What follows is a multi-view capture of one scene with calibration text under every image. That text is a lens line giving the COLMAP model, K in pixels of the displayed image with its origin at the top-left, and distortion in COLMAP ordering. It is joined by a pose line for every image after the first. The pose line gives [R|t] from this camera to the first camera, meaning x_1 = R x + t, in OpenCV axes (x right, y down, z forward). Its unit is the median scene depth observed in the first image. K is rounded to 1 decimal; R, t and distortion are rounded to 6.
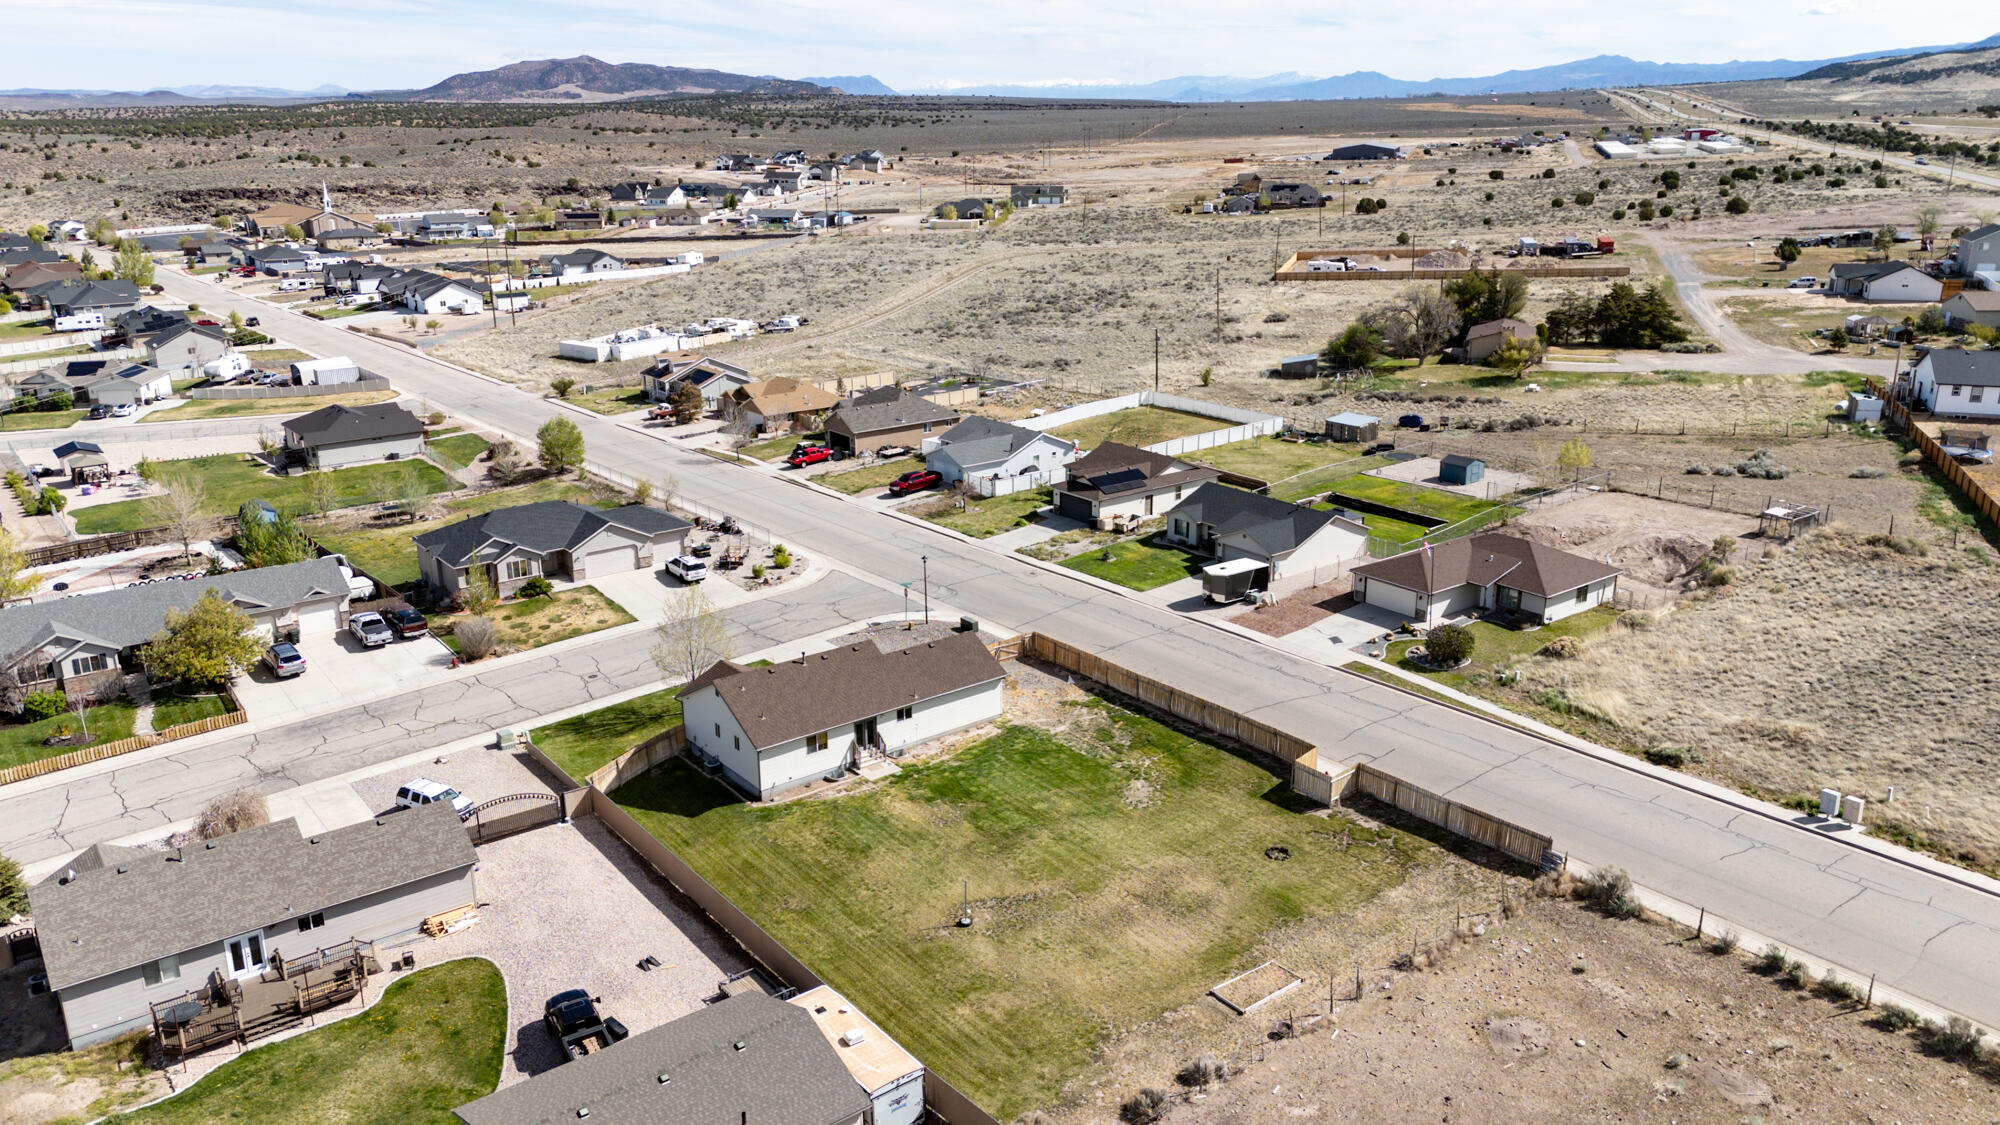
lens RADIAL K [[1460.6, 0, 1004.8], [0, 1460.6, 568.0], [0, 0, 1]] dist [0.089087, -0.090908]
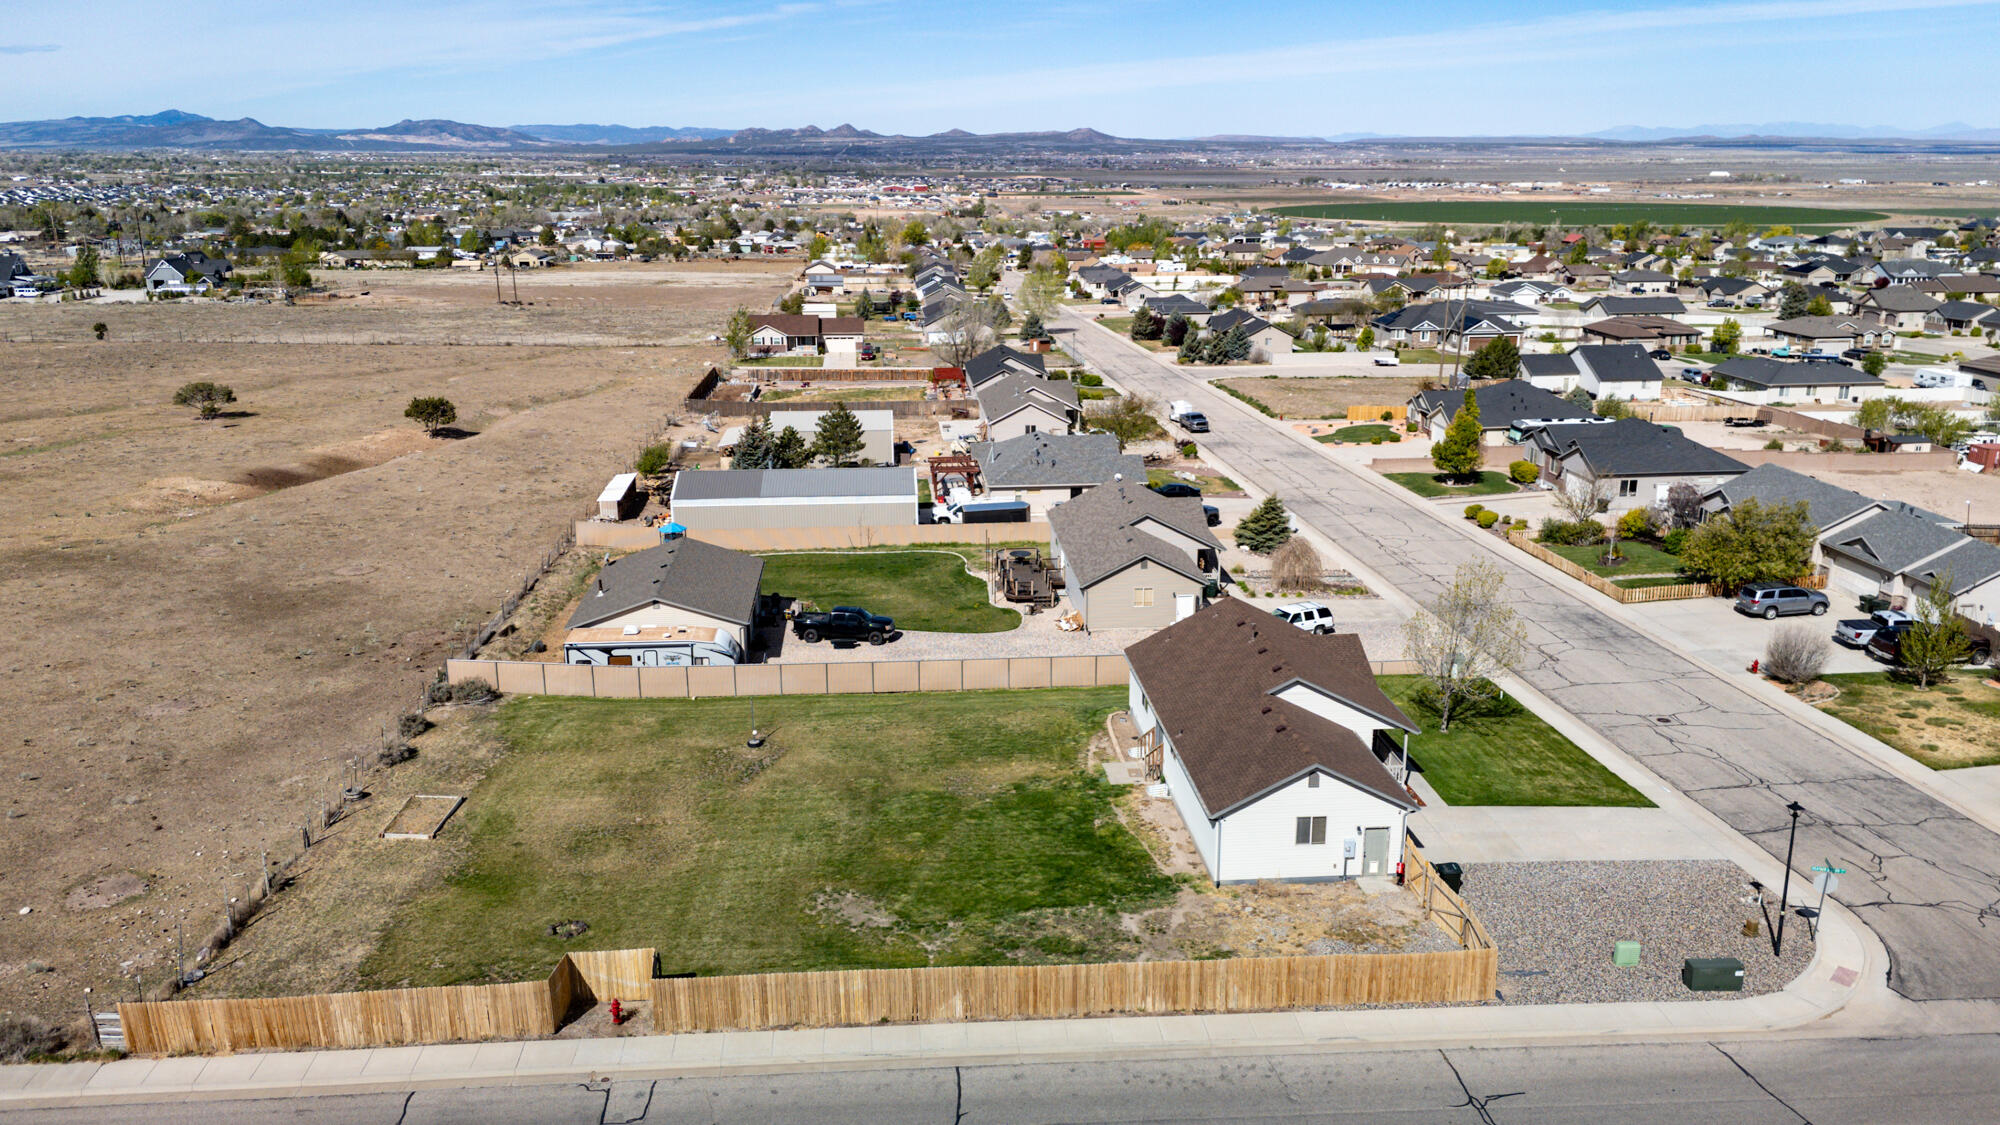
lens RADIAL K [[1460.6, 0, 1004.8], [0, 1460.6, 568.0], [0, 0, 1]] dist [0.089087, -0.090908]
pose [[-0.538130, 0.242254, -0.807298, 0.453202], [-0.249683, 0.868997, 0.427203, -0.219825], [0.805031, 0.431459, -0.407146, 1.064488]]
